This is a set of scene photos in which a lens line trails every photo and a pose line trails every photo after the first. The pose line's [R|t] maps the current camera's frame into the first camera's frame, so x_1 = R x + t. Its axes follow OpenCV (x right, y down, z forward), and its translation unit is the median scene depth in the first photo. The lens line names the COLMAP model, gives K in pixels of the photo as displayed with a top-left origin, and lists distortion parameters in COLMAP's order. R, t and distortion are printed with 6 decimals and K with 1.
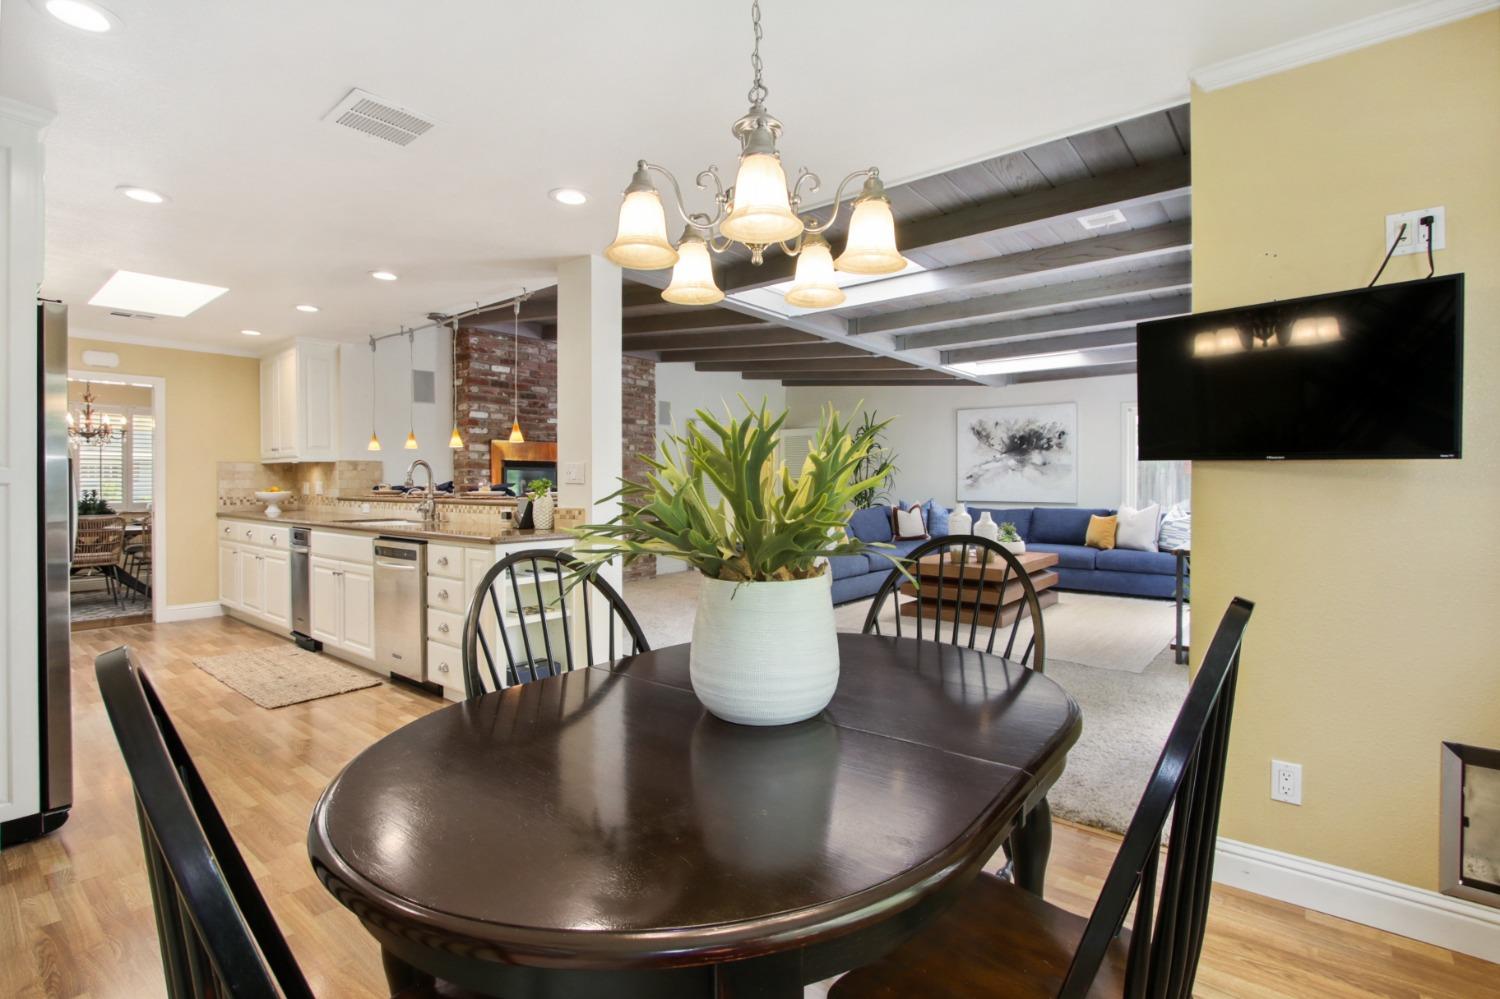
lens RADIAL K [[695.1, 0, 746.3], [0, 695.1, 485.3], [0, 0, 1]] dist [-0.009225, 0.000476]
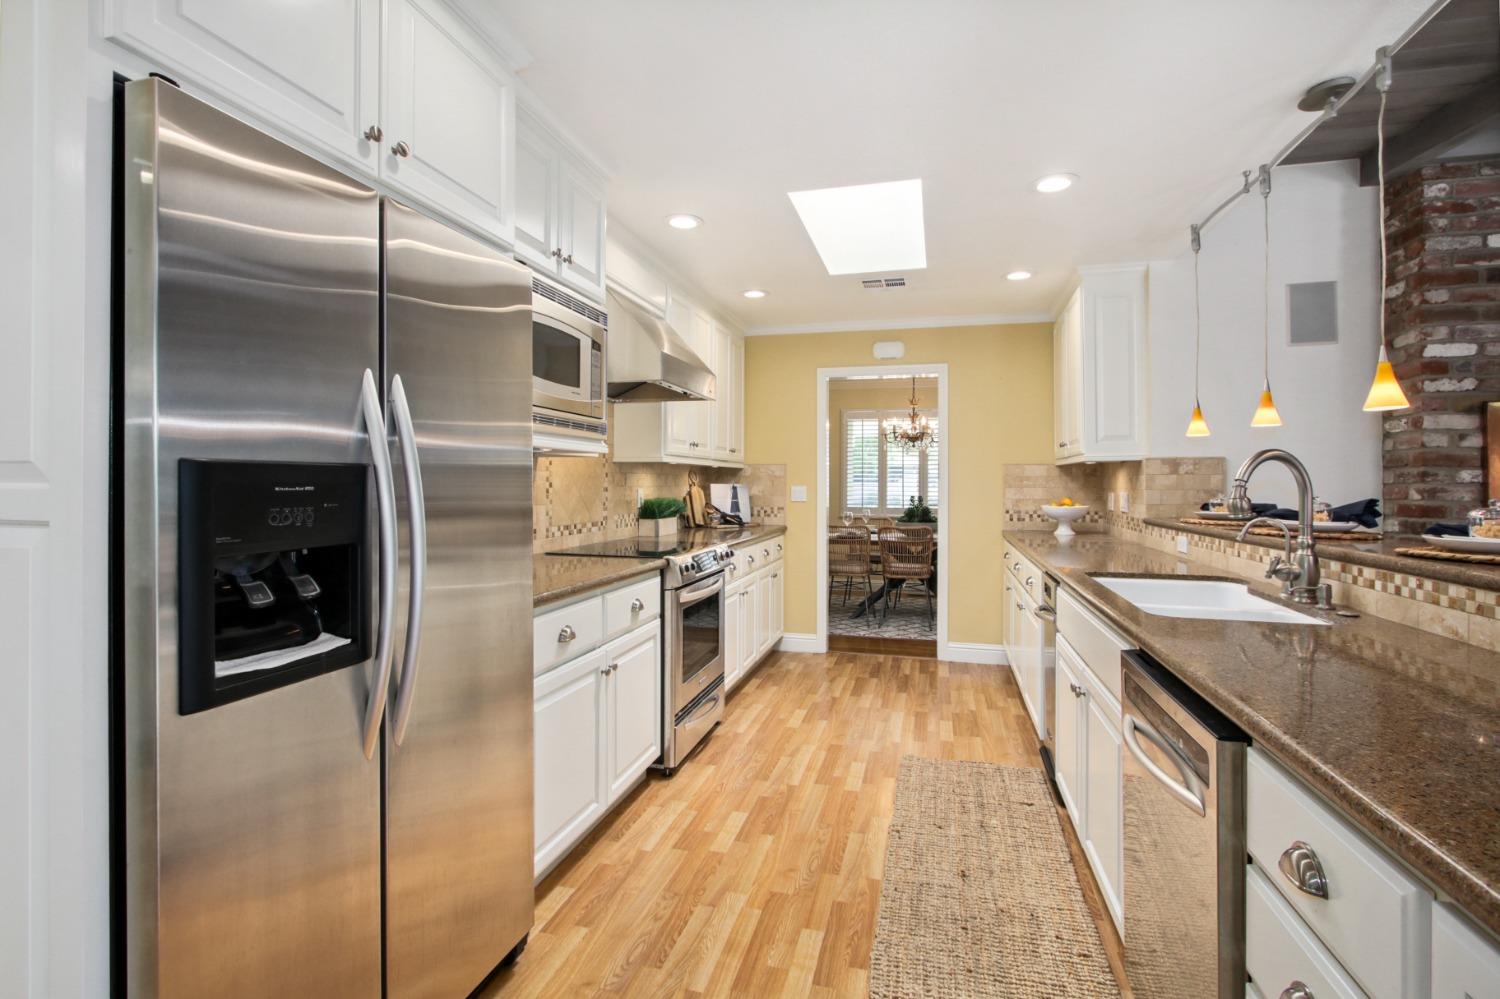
lens RADIAL K [[695.1, 0, 755.9], [0, 695.1, 479.8], [0, 0, 1]] dist [-0.009225, 0.000476]
pose [[0.416180, -0.000244, -0.909282, -0.163568], [-0.008782, 0.999952, -0.004288, -0.010109], [0.909240, 0.009770, 0.416158, 0.396288]]
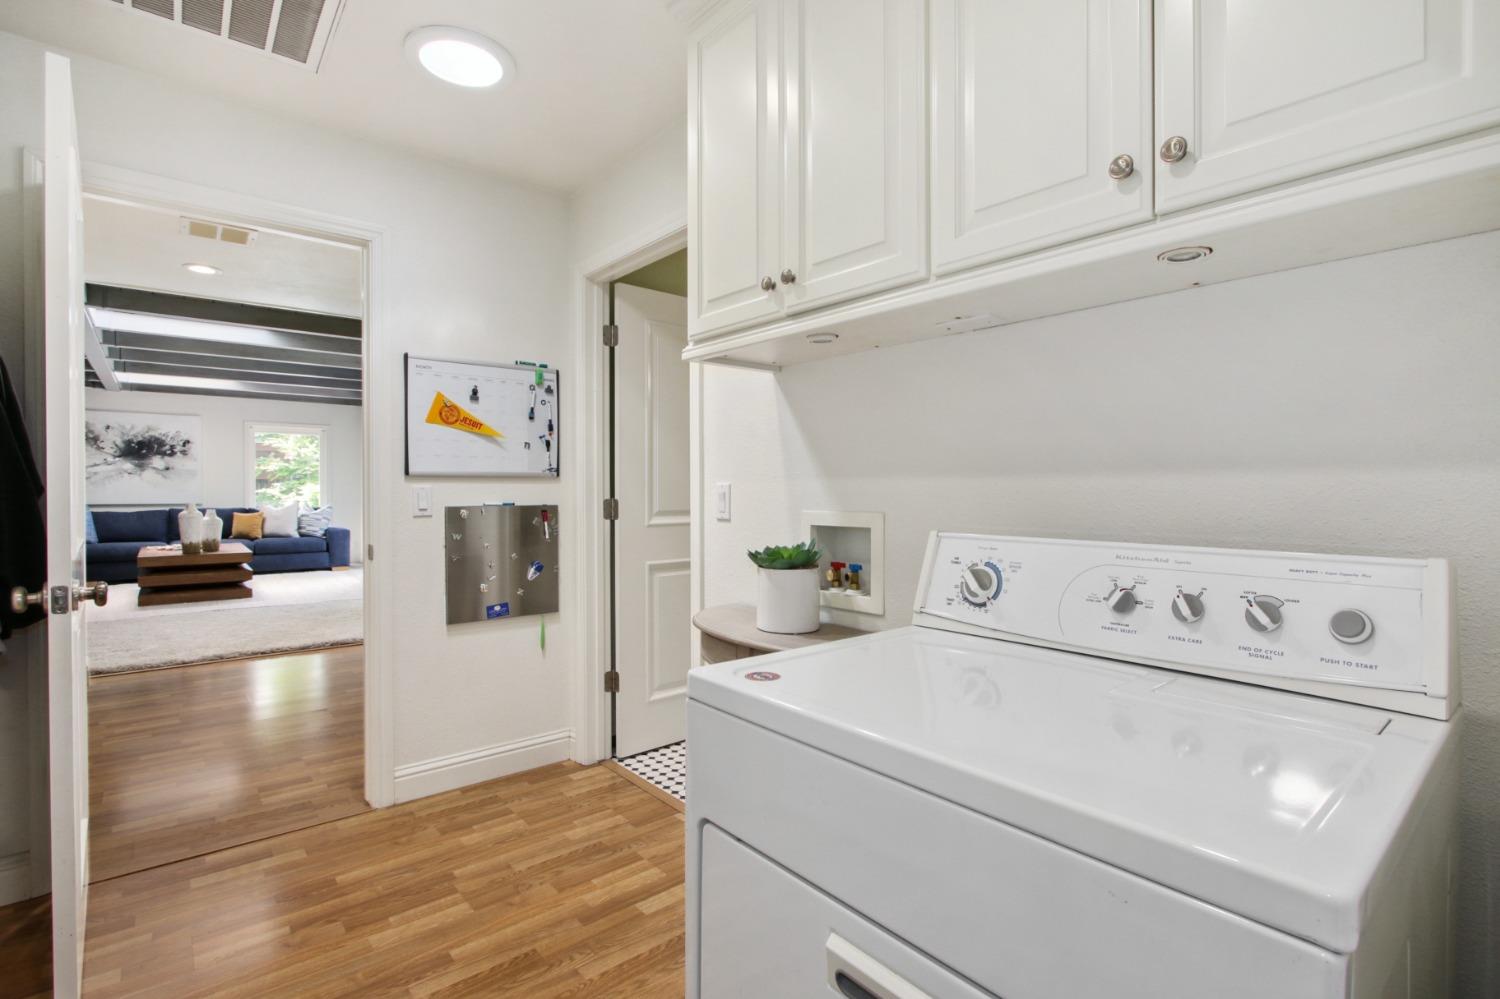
lens RADIAL K [[695.1, 0, 749.3], [0, 695.1, 500.7], [0, 0, 1]] dist [-0.009225, 0.000476]
pose [[0.175119, -0.016152, 0.984415, -0.608190], [0.001123, 0.999868, 0.016206, 0.003665], [-0.984547, -0.001733, 0.175114, -0.117183]]
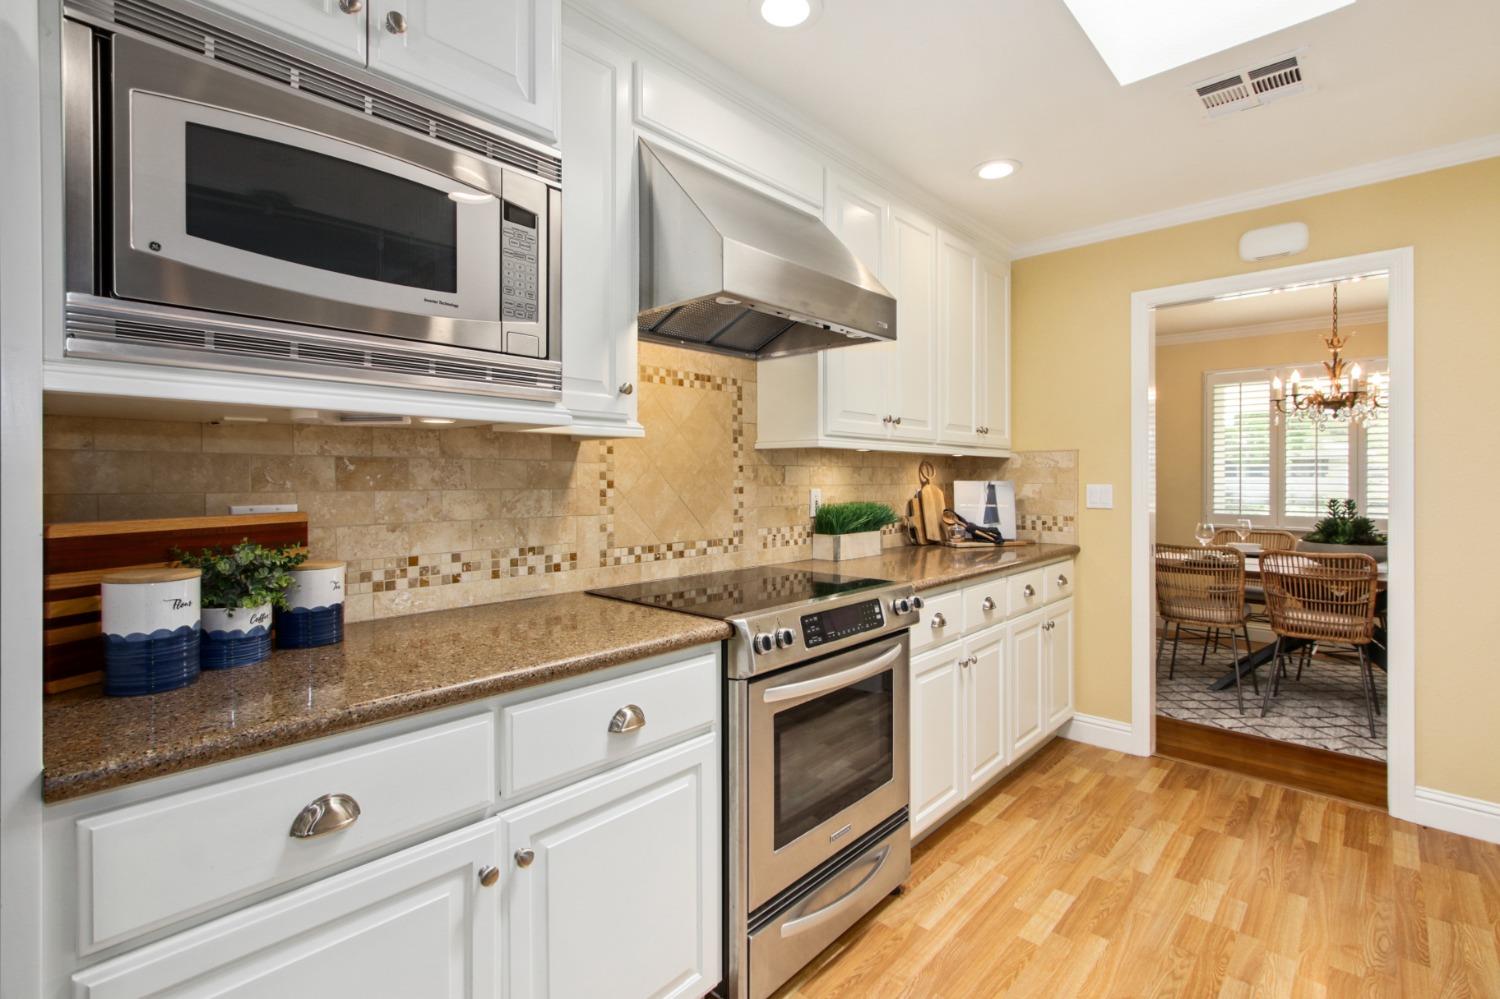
lens RADIAL K [[695.1, 0, 750.1], [0, 695.1, 479.1], [0, 0, 1]] dist [-0.009225, 0.000476]
pose [[-0.060761, 0.003036, -0.998148, -0.348695], [-0.003249, 0.999989, 0.003239, -0.011029], [0.998147, 0.003439, -0.060750, 0.547129]]
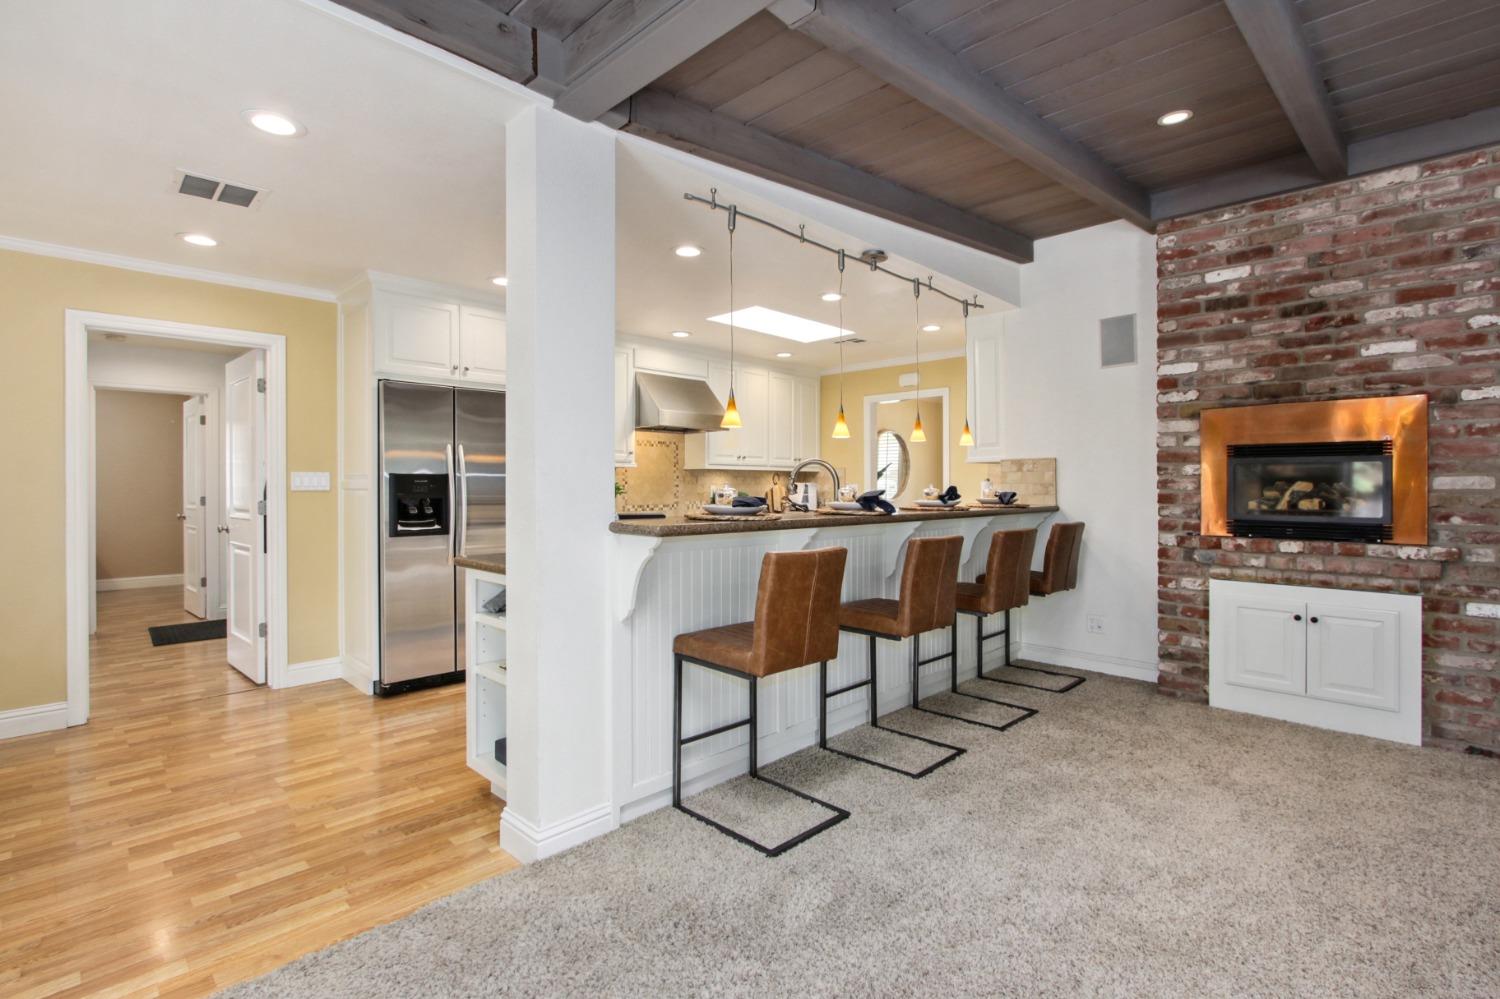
lens RADIAL K [[695.1, 0, 757.5], [0, 695.1, 491.3], [0, 0, 1]] dist [-0.009225, 0.000476]
pose [[-0.078238, 0.008042, -0.996902, 0.210835], [-0.002637, 0.999962, 0.008274, -0.004682], [0.996931, 0.003276, -0.078214, 0.701564]]
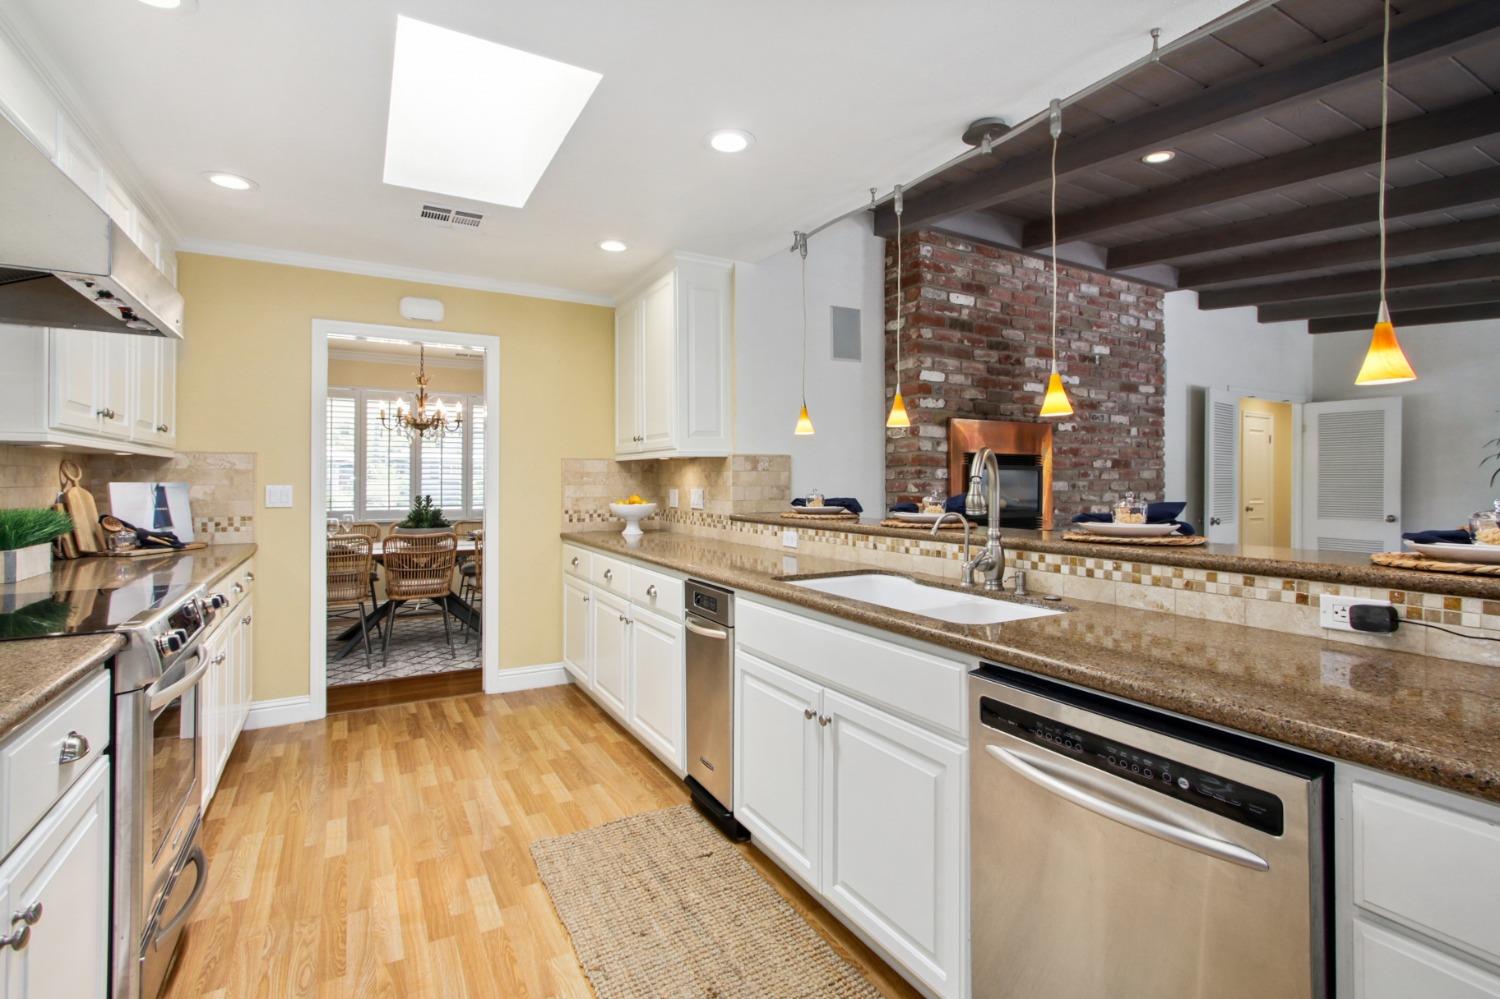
lens RADIAL K [[695.1, 0, 756.4], [0, 695.1, 476.4], [0, 0, 1]] dist [-0.009225, 0.000476]
pose [[0.935743, 0.000537, -0.352681, -0.317579], [-0.004096, 0.999948, -0.009343, -0.010020], [0.352658, 0.010187, 0.935697, 0.393784]]
